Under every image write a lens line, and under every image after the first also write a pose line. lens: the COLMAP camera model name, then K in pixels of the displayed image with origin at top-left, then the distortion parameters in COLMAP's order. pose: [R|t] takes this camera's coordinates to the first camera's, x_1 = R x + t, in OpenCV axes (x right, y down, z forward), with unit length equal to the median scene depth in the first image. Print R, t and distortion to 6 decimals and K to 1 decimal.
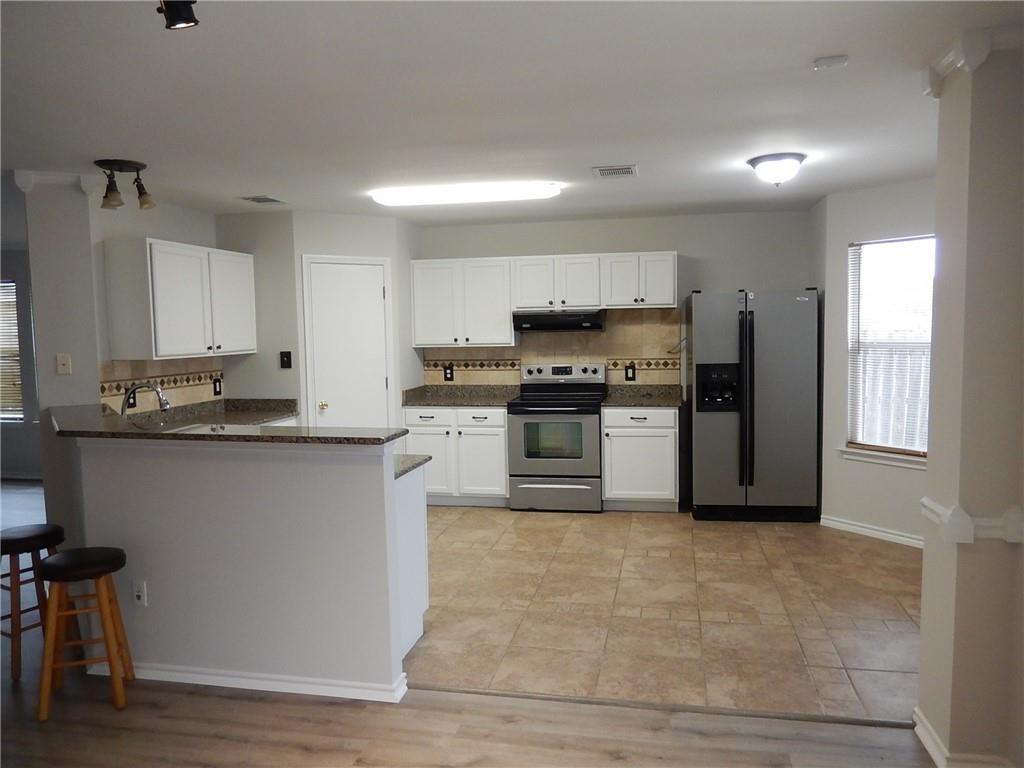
lens RADIAL K [[764.9, 0, 510.1], [0, 764.9, 382.8], [0, 0, 1]] dist [0.001543, -0.021313]
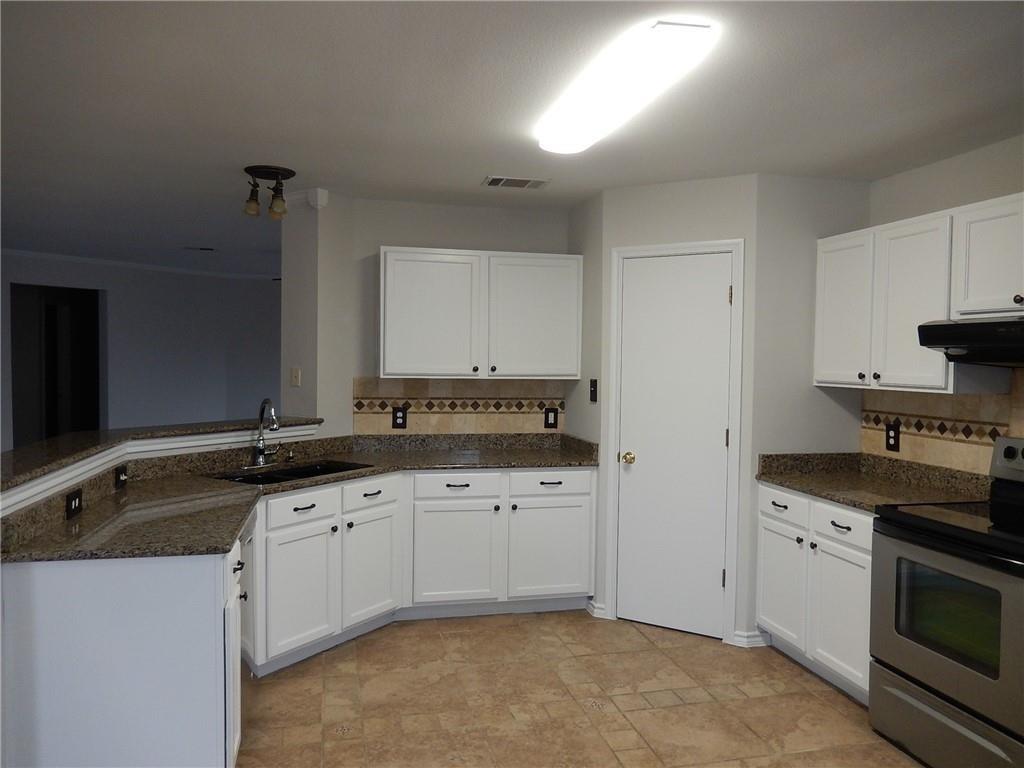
lens RADIAL K [[764.9, 0, 512.1], [0, 764.9, 384.9], [0, 0, 1]] dist [0.001543, -0.021313]
pose [[0.433194, 0.055474, -0.899592, 0.341744], [-0.087267, 0.995996, 0.019396, -0.042482], [0.897066, 0.070103, 0.436300, 0.590347]]
